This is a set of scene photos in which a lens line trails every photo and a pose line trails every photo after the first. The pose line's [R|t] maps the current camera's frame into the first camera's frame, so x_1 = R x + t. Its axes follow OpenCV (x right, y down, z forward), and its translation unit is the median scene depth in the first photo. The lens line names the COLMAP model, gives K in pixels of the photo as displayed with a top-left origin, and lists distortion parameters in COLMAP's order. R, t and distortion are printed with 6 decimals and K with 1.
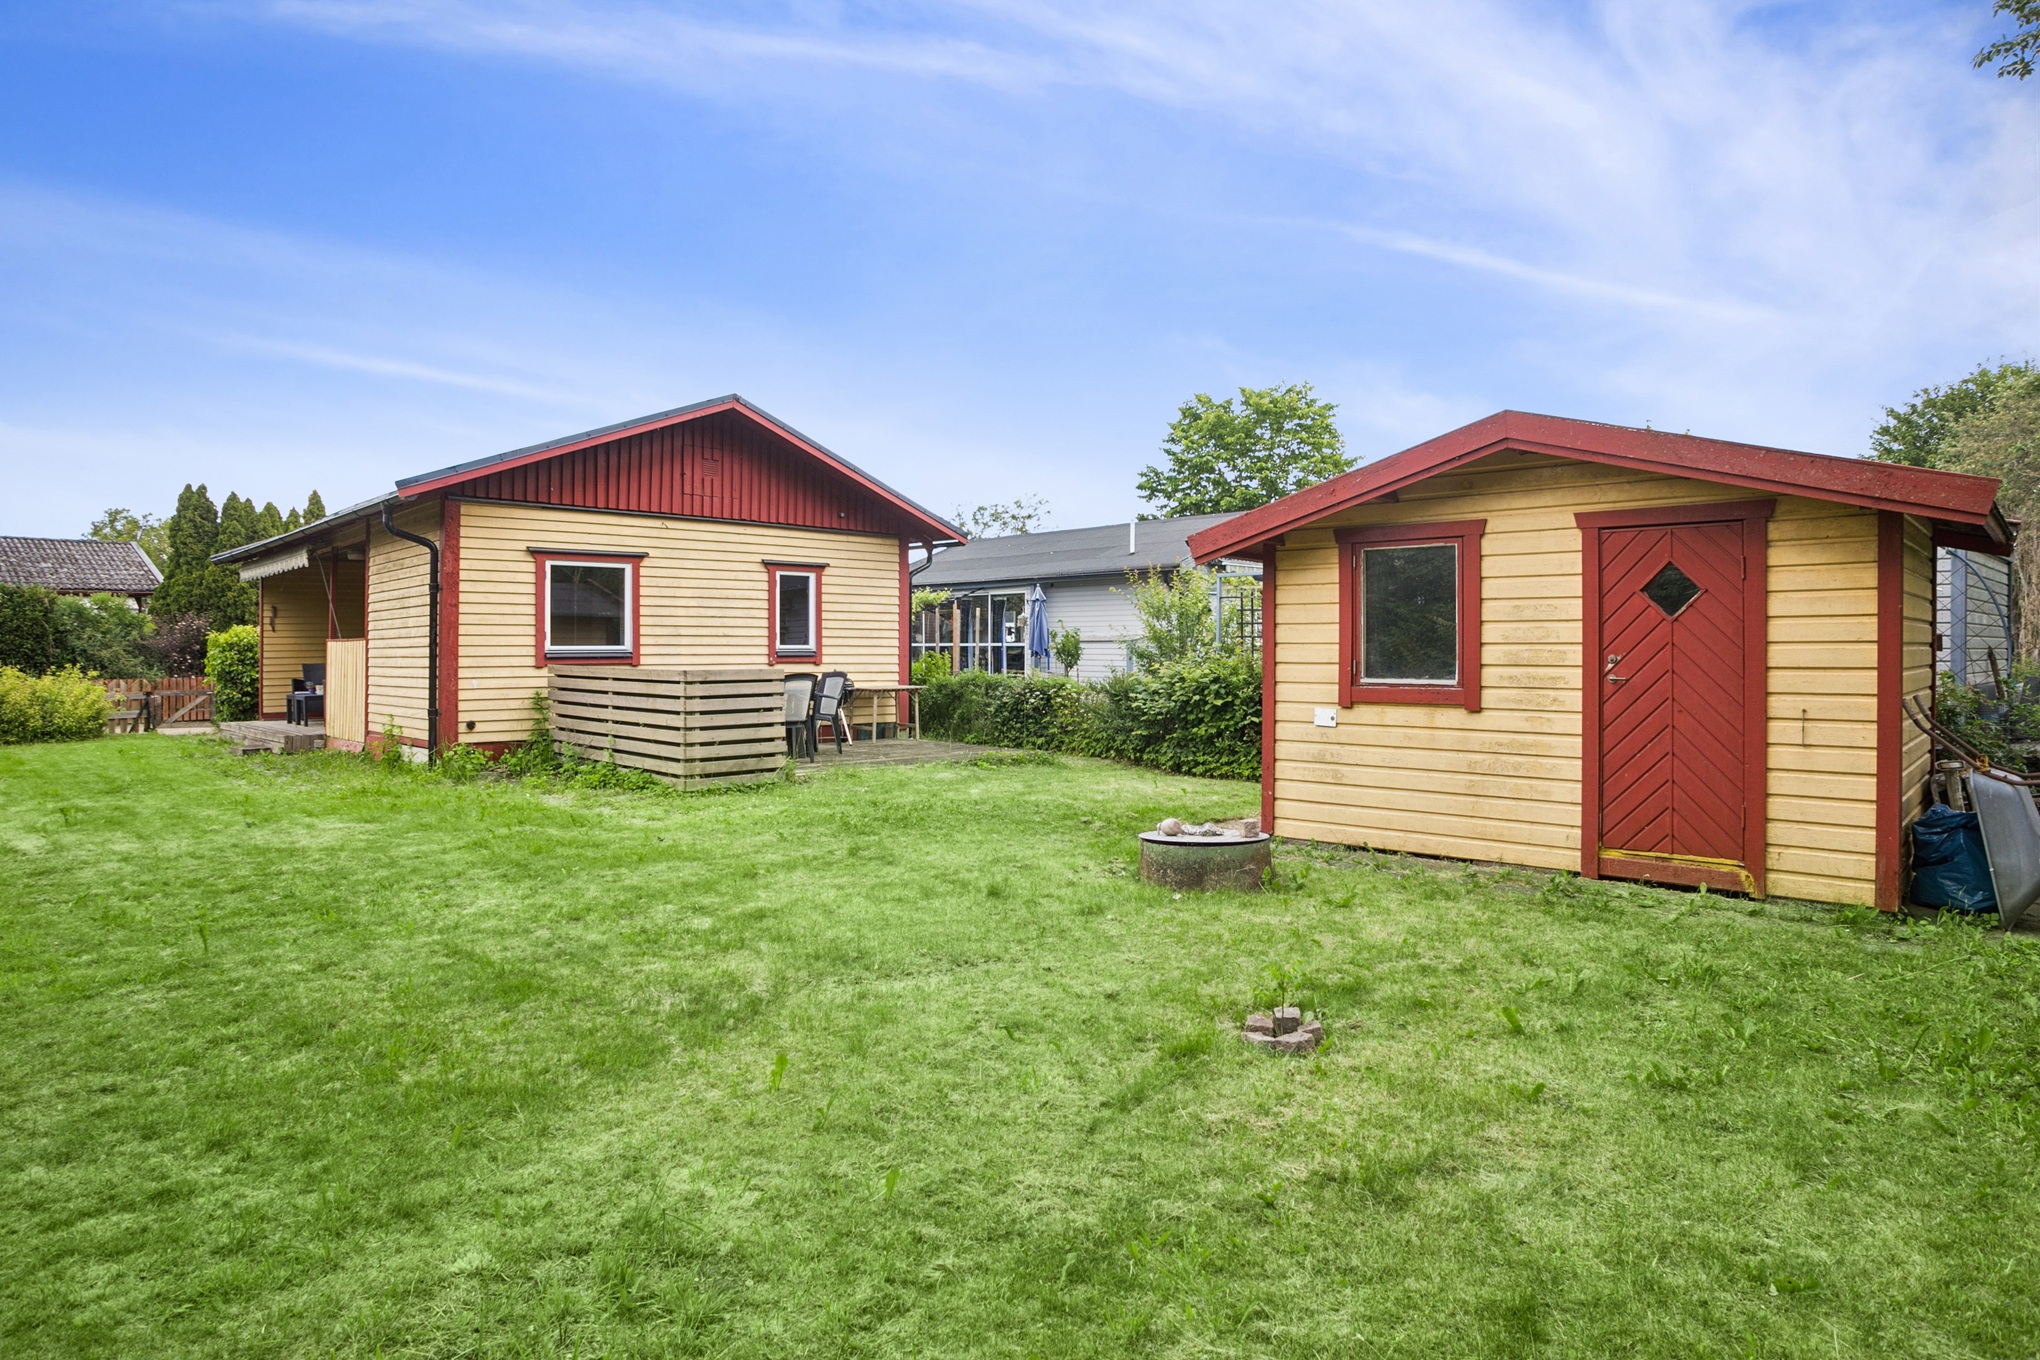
lens RADIAL K [[1166.4, 0, 1015.2], [0, 1166.4, 648.1], [0, 0, 1]] dist [-0.001481, -0.000057]
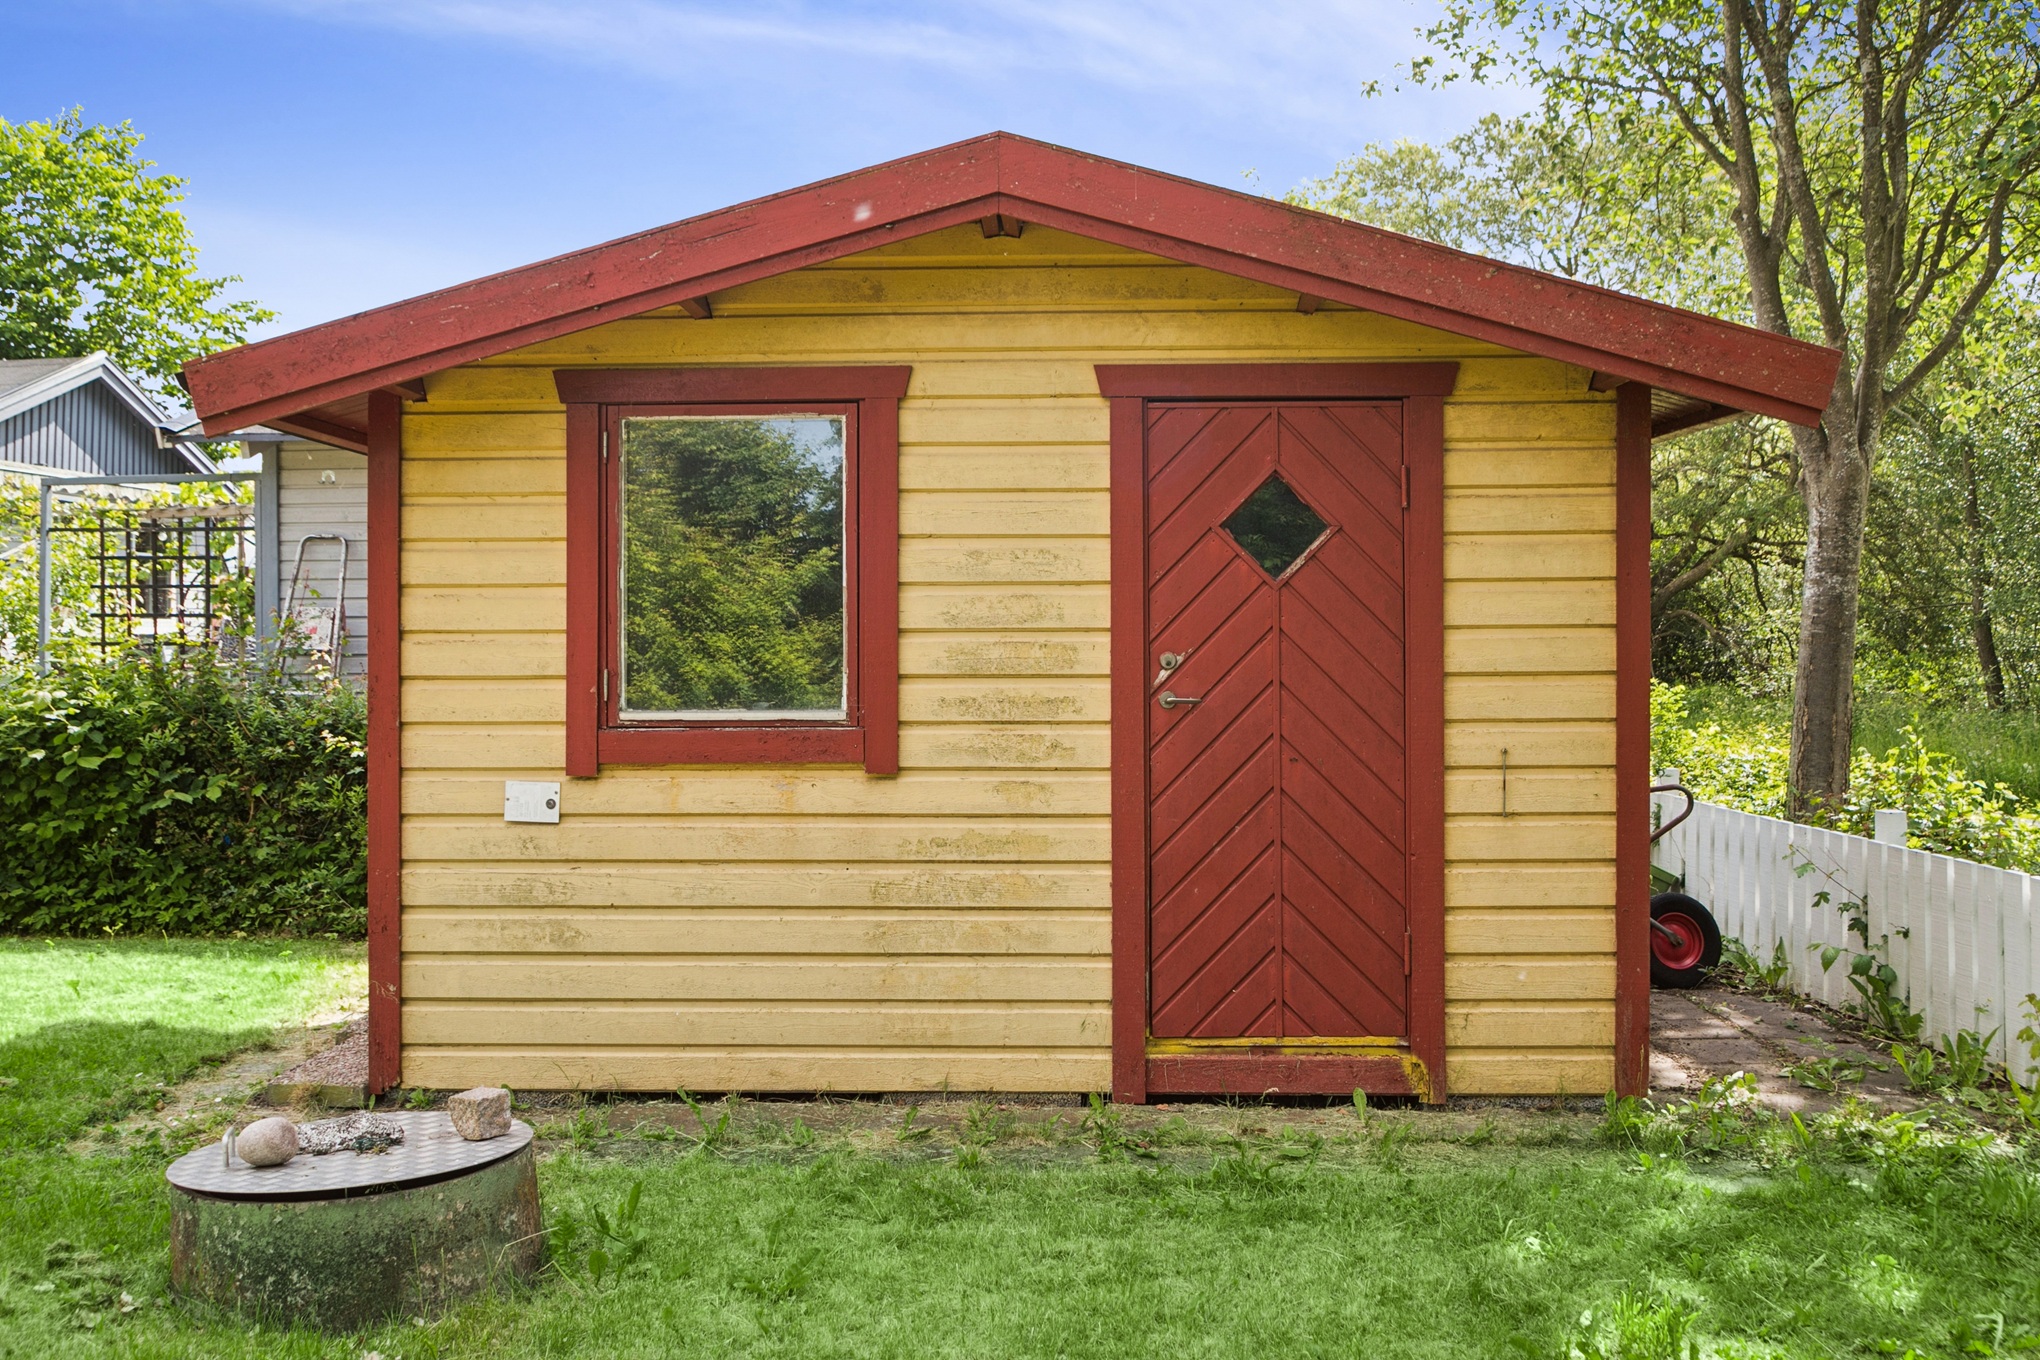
lens RADIAL K [[1971.4, 0, 1020.6], [0, 1971.4, 624.5], [0, 0, 1]] dist [-0.031212, 0.009554]
pose [[0.755855, -0.002659, 0.654734, -0.075997], [0.005725, 0.999980, -0.002547, -0.003769], [-0.654715, 0.005674, 0.755855, 0.334754]]
